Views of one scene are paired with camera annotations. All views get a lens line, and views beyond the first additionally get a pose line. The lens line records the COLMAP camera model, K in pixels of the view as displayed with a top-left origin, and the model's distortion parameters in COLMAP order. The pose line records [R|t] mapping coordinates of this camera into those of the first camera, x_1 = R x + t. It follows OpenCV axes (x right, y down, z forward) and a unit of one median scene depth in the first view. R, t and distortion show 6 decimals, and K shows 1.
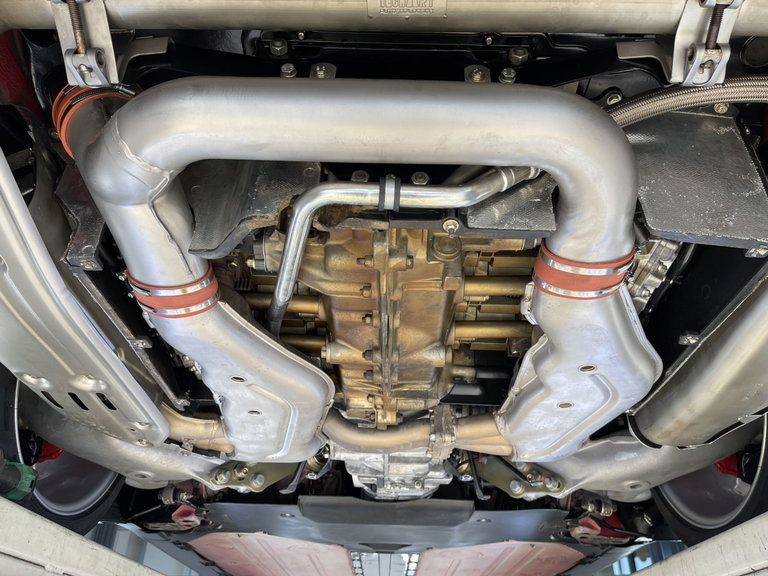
lens RADIAL K [[588.6, 0, 379.4], [0, 588.6, 286.1], [0, 0, 1]] dist [0.062305, -0.094282]
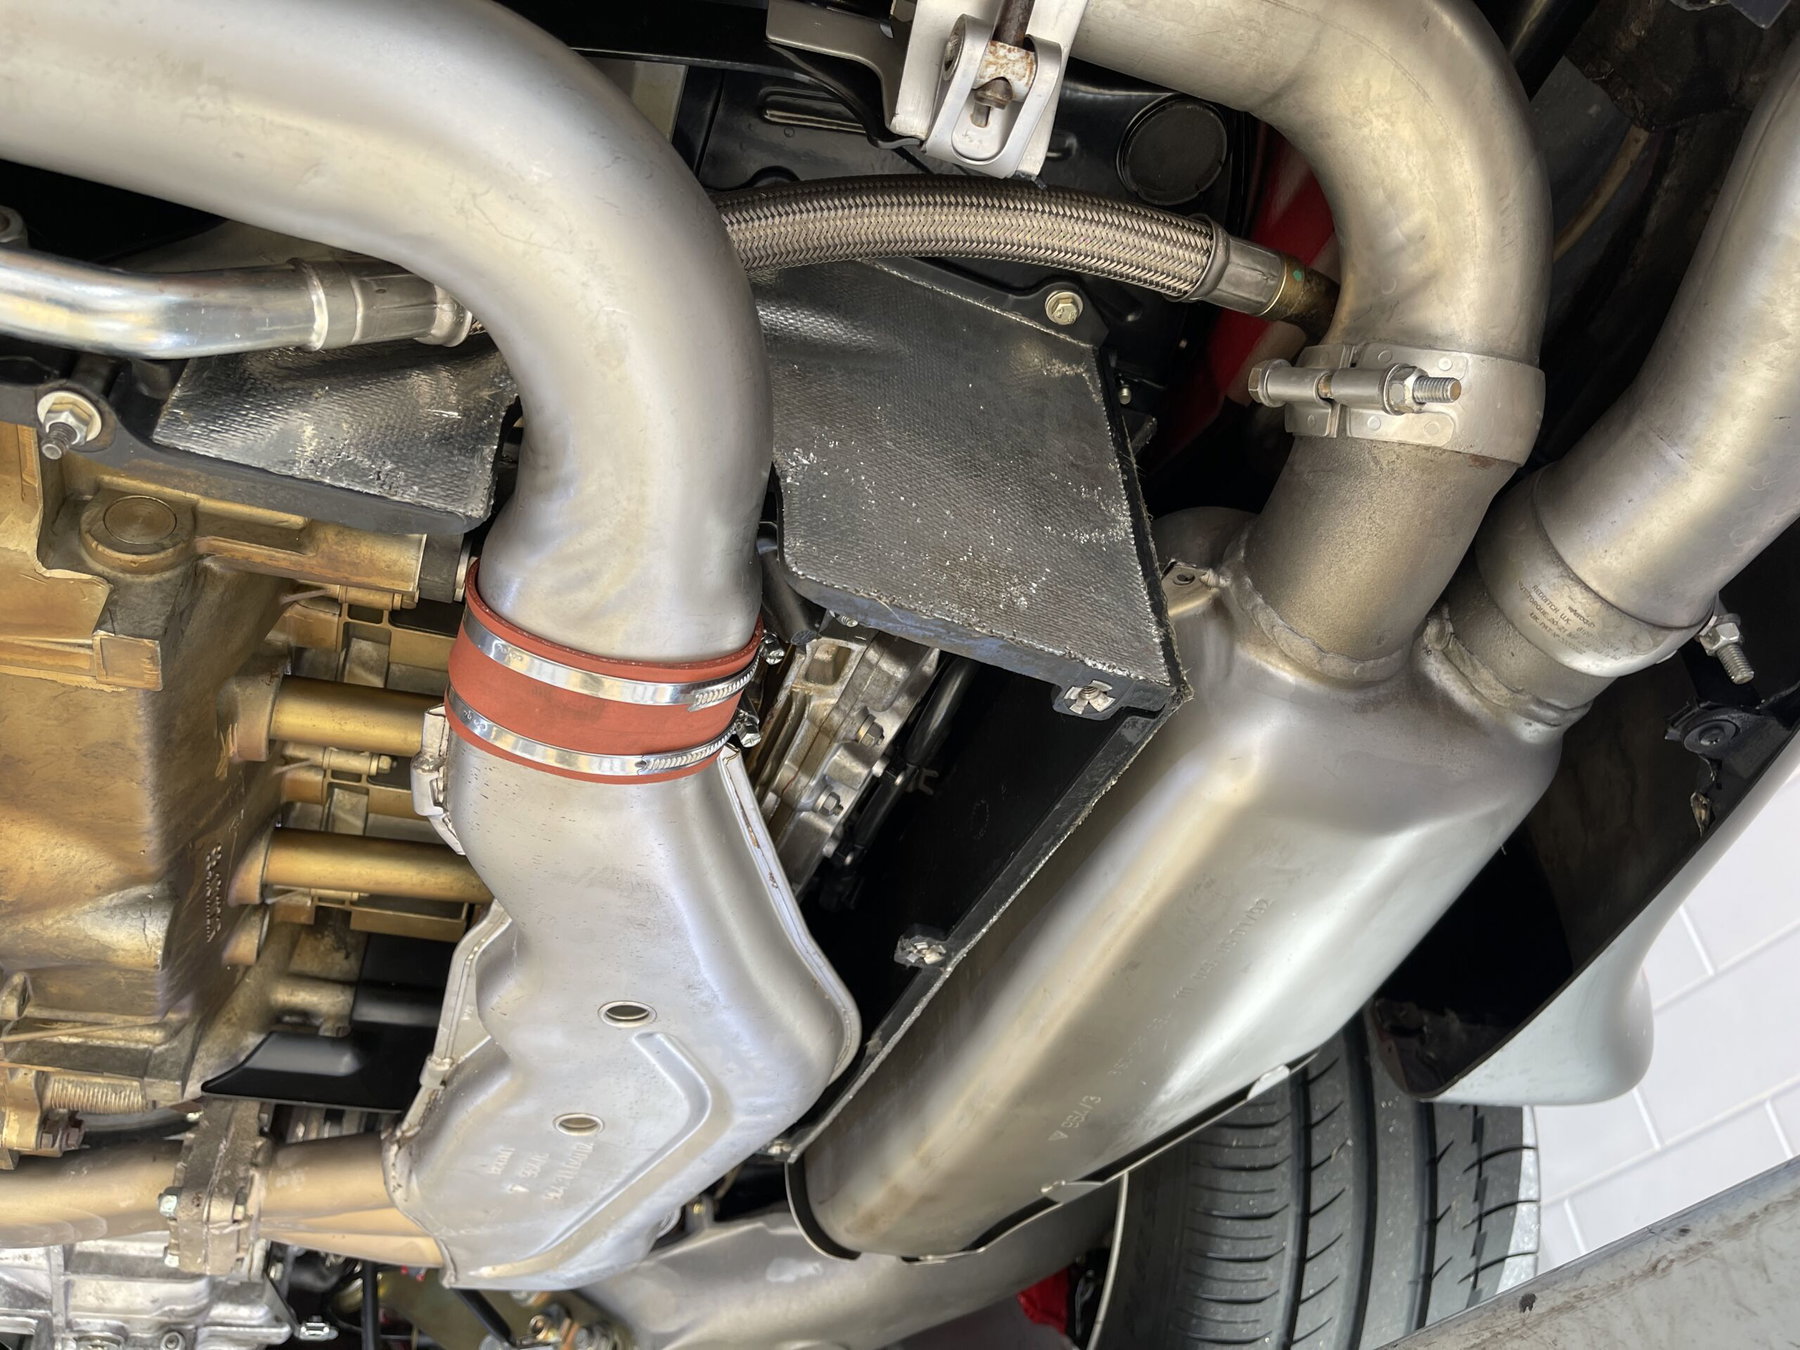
lens RADIAL K [[1365.4, 0, 900.5], [0, 1365.4, 650.0], [0, 0, 1]] dist [0.065684, -0.103305]
pose [[0.933019, 0.167779, 0.318318, 0.226865], [-0.130510, 0.982191, -0.135157, 0.026986], [-0.335325, 0.084561, 0.938300, 0.240097]]
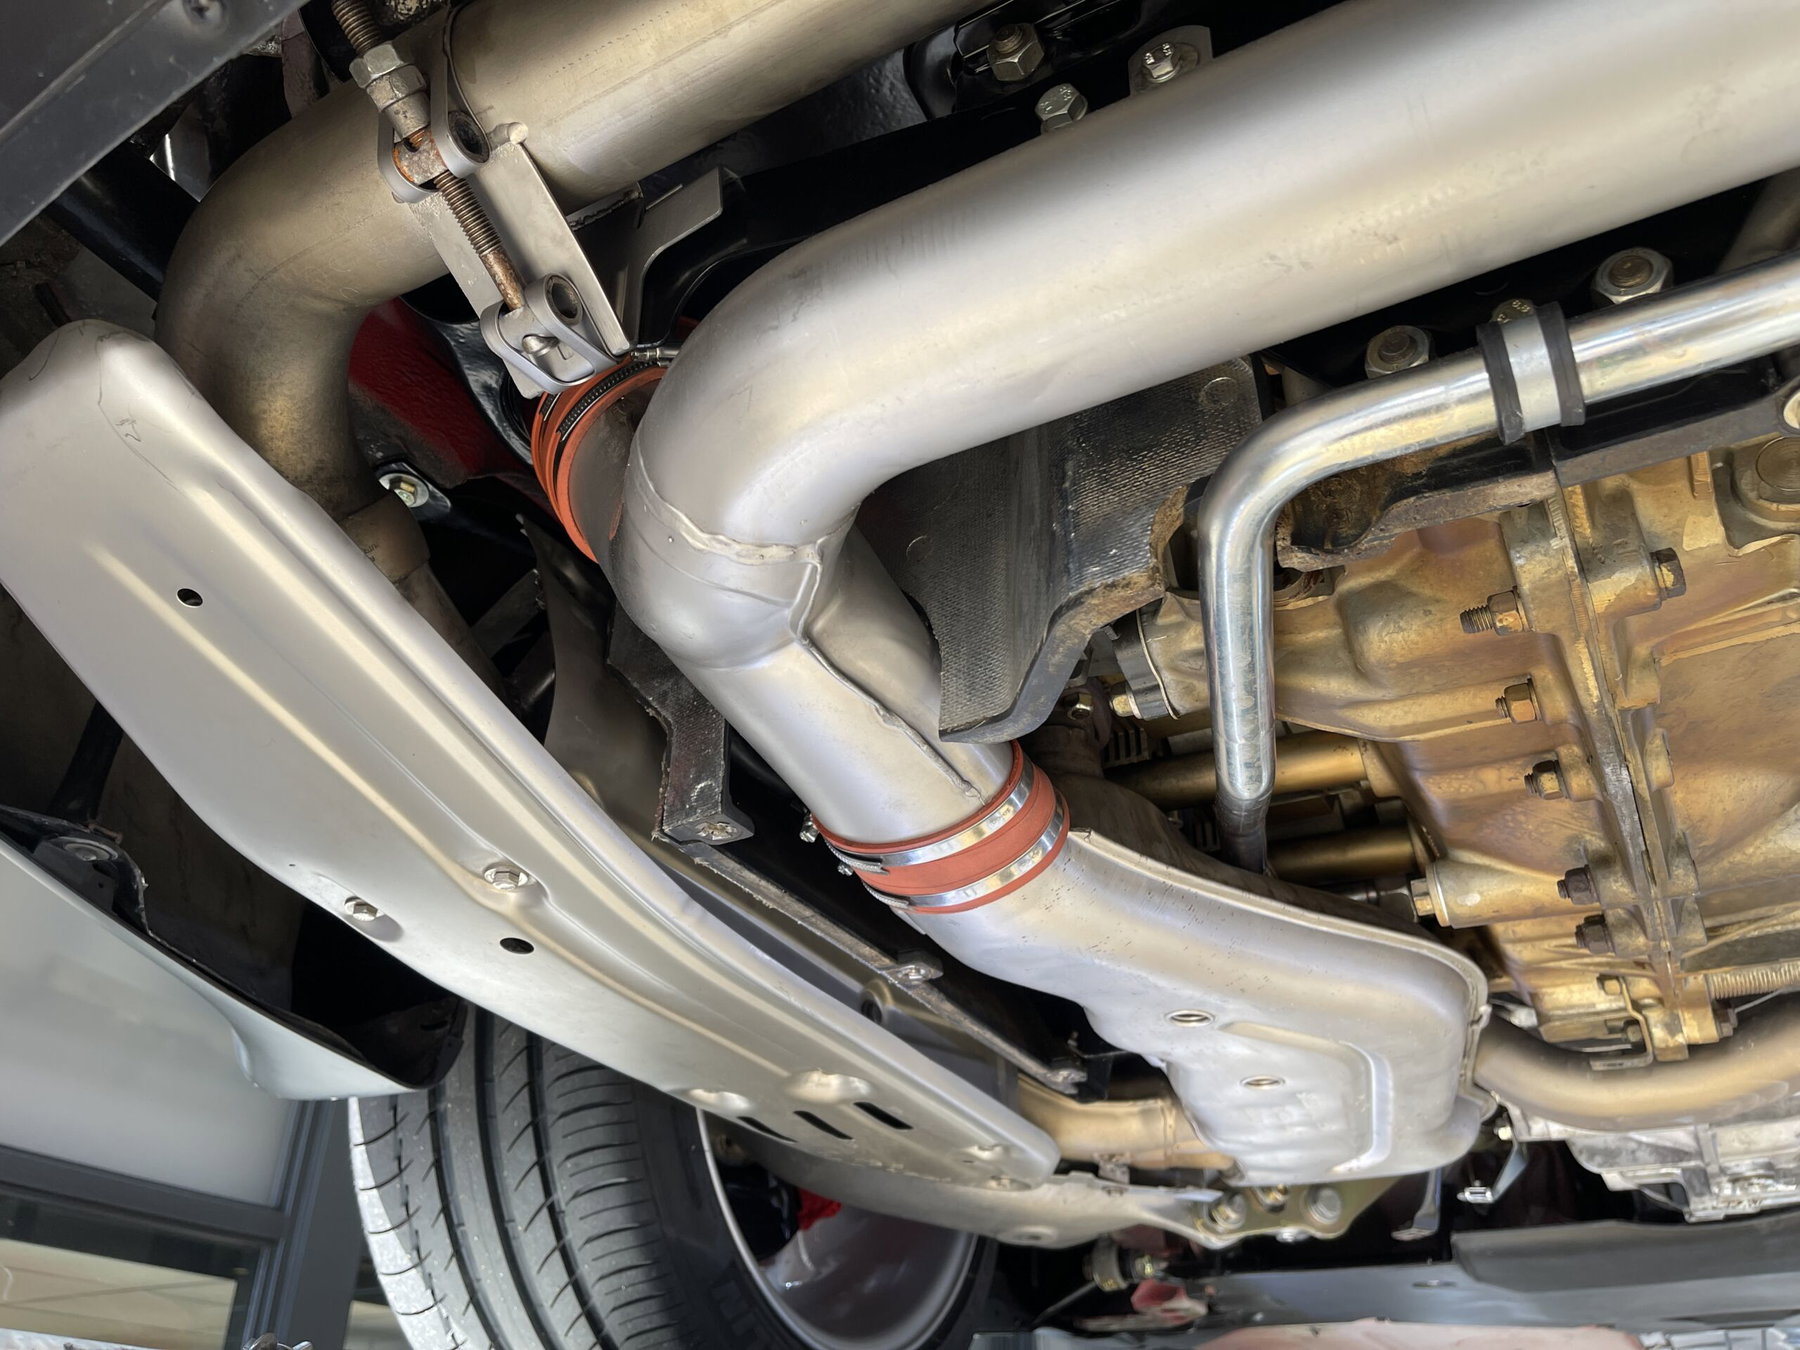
lens RADIAL K [[1379.6, 0, 889.3], [0, 1379.6, 670.6], [0, 0, 1]] dist [0.062305, -0.094282]
pose [[0.878922, -0.268638, -0.394120, -0.020081], [0.276394, 0.960286, -0.038163, -0.063332], [0.388720, -0.075390, 0.918266, 0.222532]]
